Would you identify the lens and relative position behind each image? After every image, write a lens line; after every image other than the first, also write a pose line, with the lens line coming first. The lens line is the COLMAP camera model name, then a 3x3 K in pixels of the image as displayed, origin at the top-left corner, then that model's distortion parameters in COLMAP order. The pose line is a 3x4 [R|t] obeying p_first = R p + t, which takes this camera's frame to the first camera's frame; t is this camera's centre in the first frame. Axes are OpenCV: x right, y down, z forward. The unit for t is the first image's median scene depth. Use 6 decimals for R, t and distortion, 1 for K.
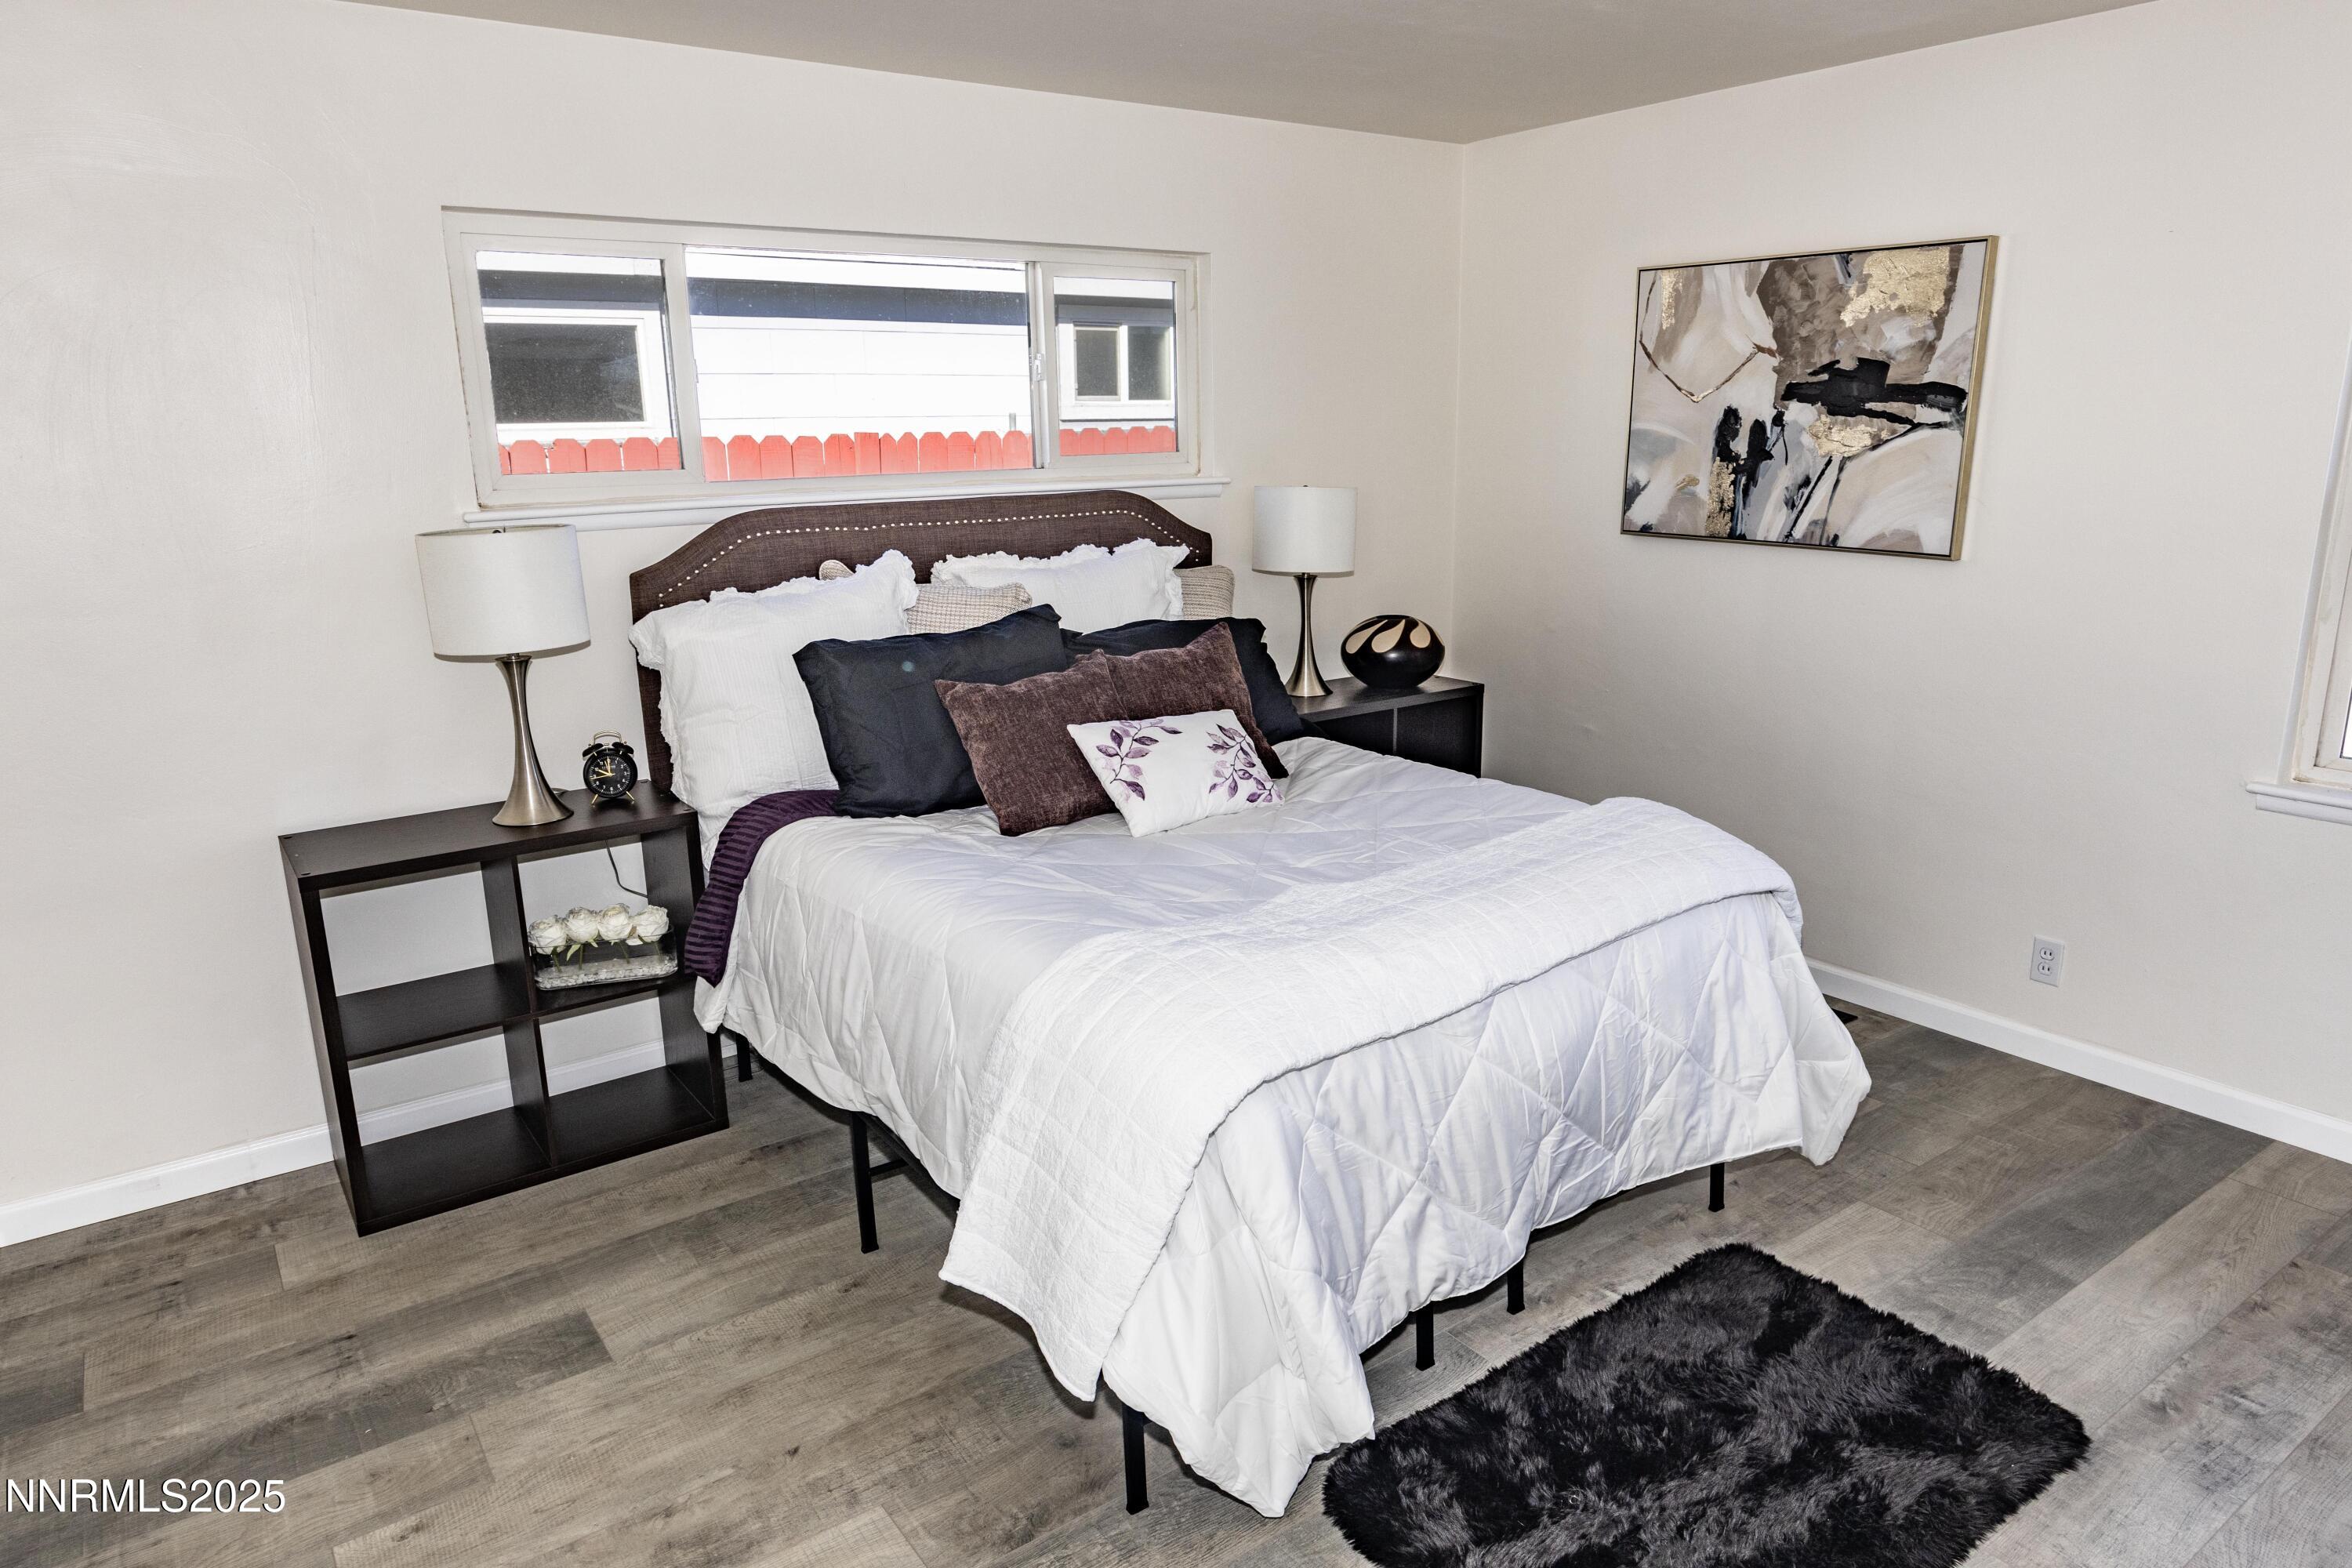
lens RADIAL K [[1460.1, 0, 1169.5], [0, 1460.1, 779.4], [0, 0, 1]] dist [-0.000594, 0.000465]
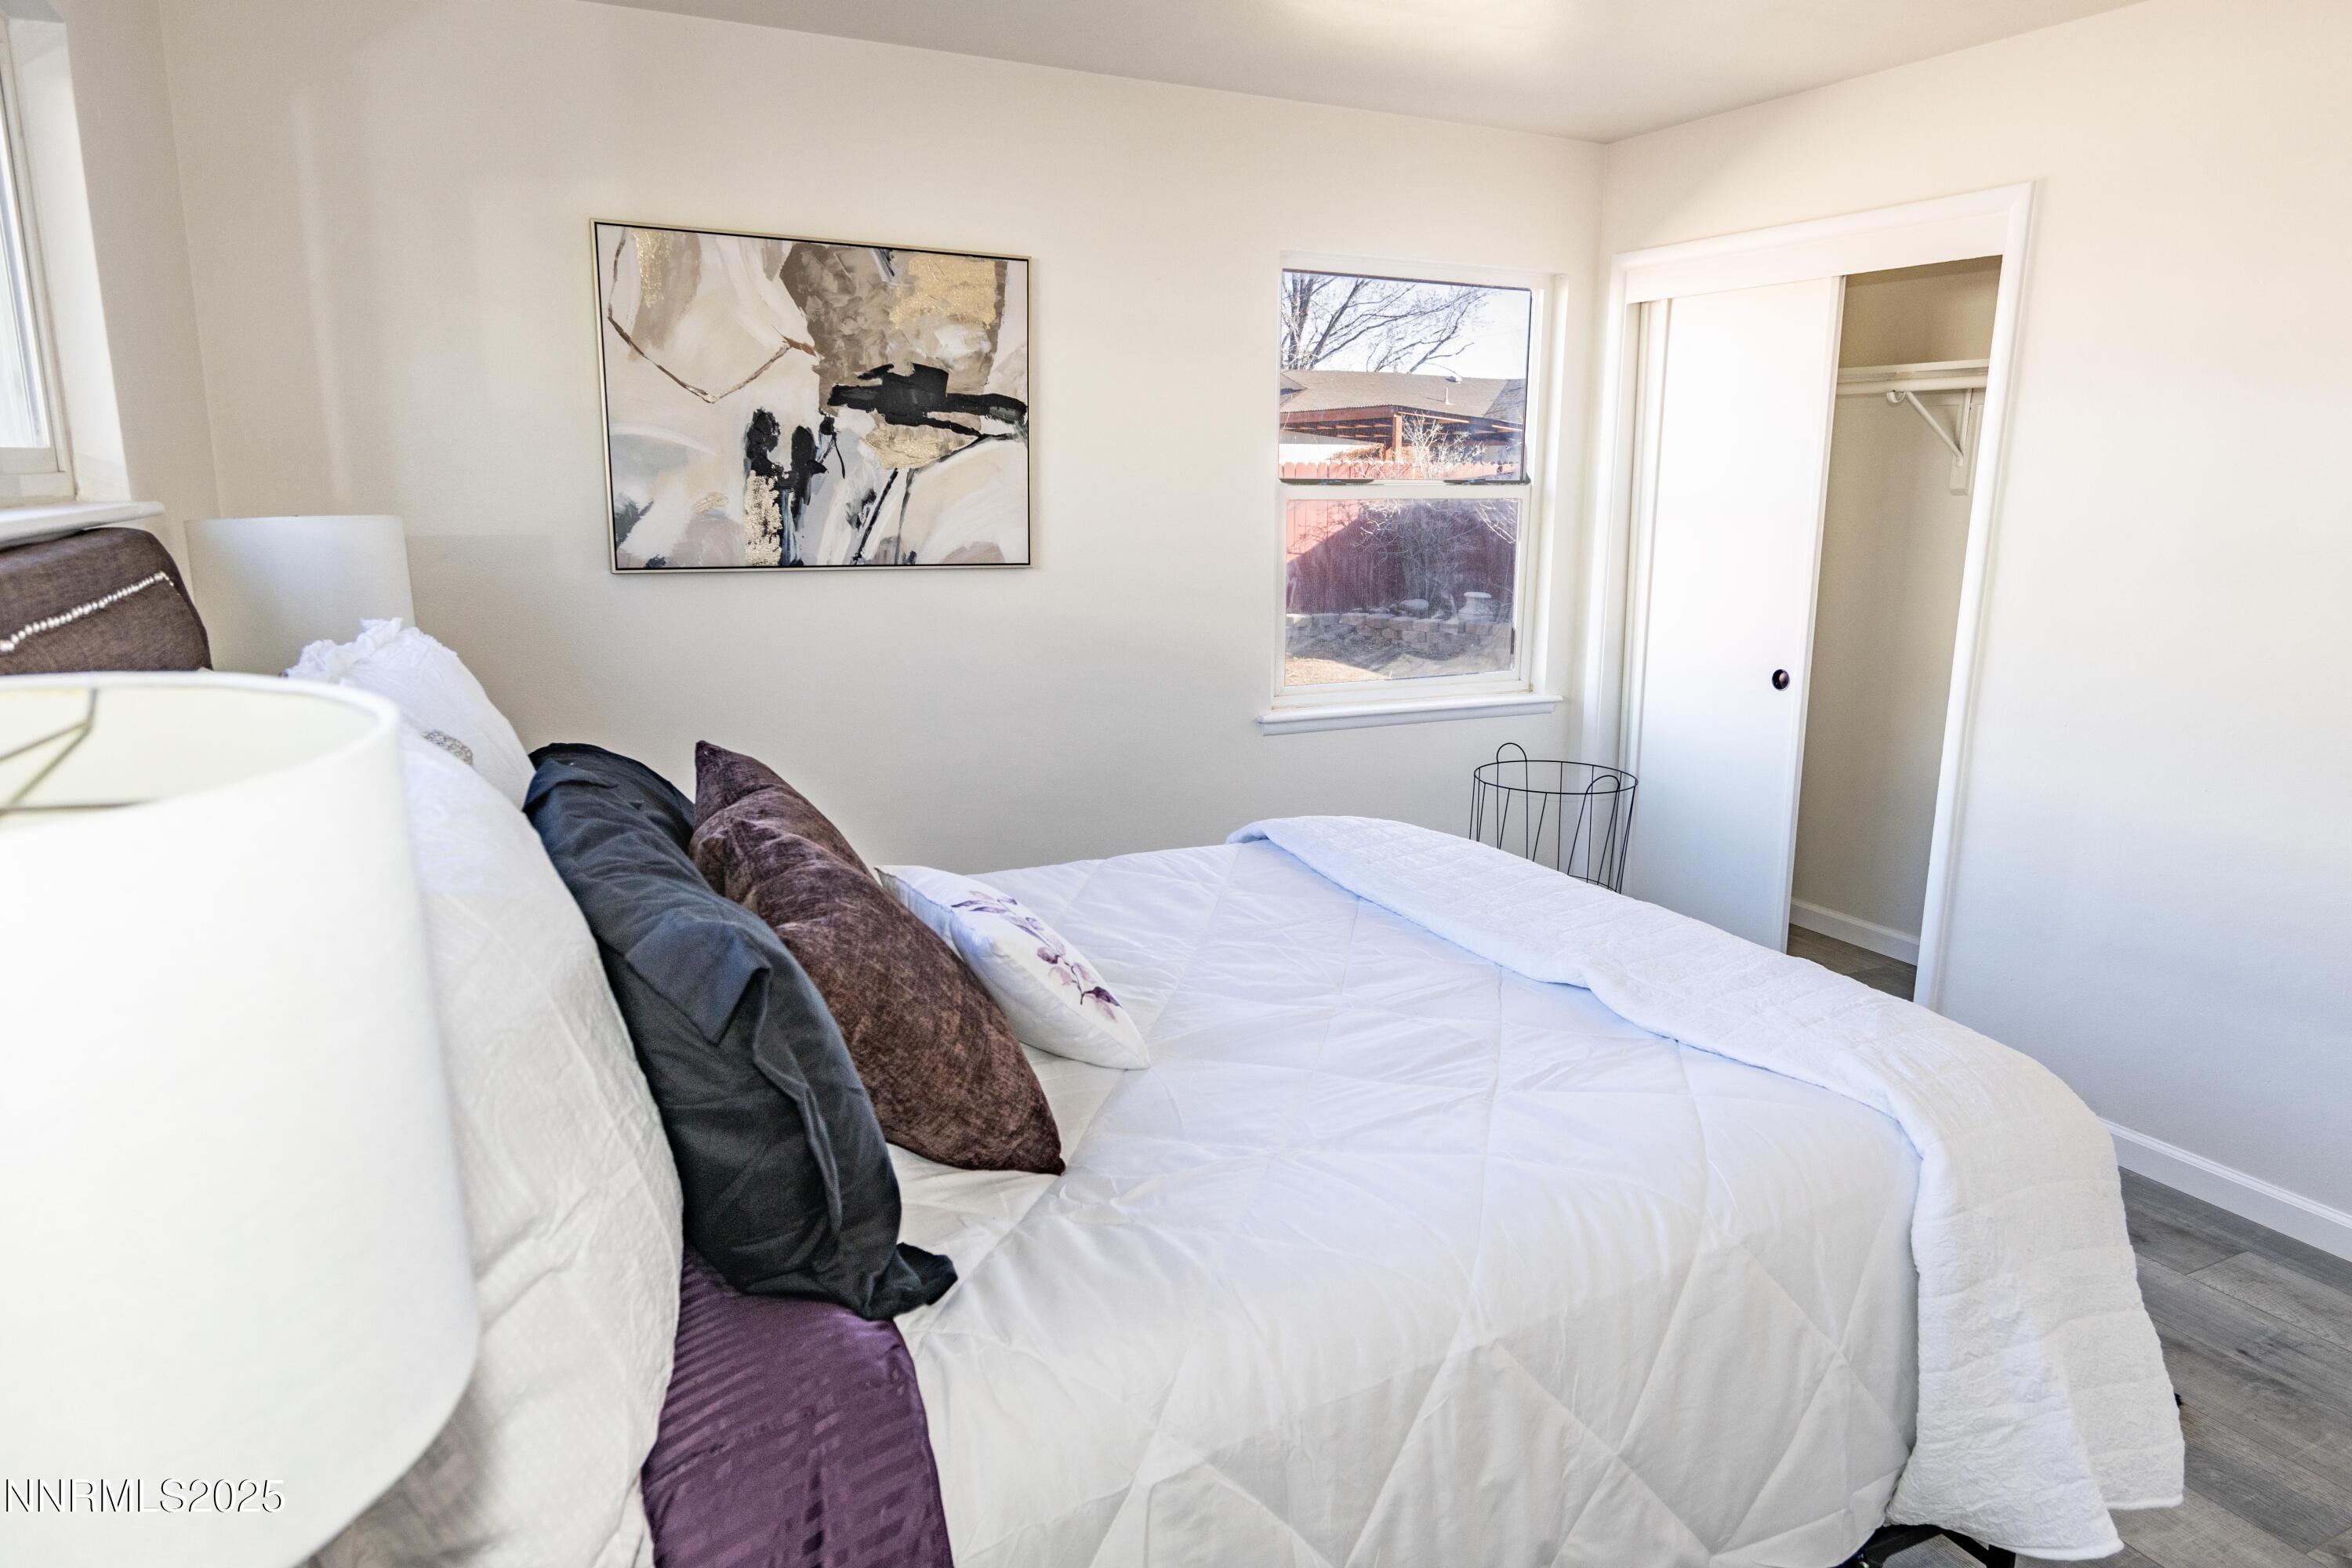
lens RADIAL K [[1460.1, 0, 1178.4], [0, 1460.1, 779.8], [0, 0, 1]] dist [-0.000594, 0.000465]
pose [[0.157166, -0.190355, 0.969053, -0.451147], [0.230424, 0.961233, 0.151447, -0.129794], [-0.960314, 0.199491, 0.194935, 0.684014]]
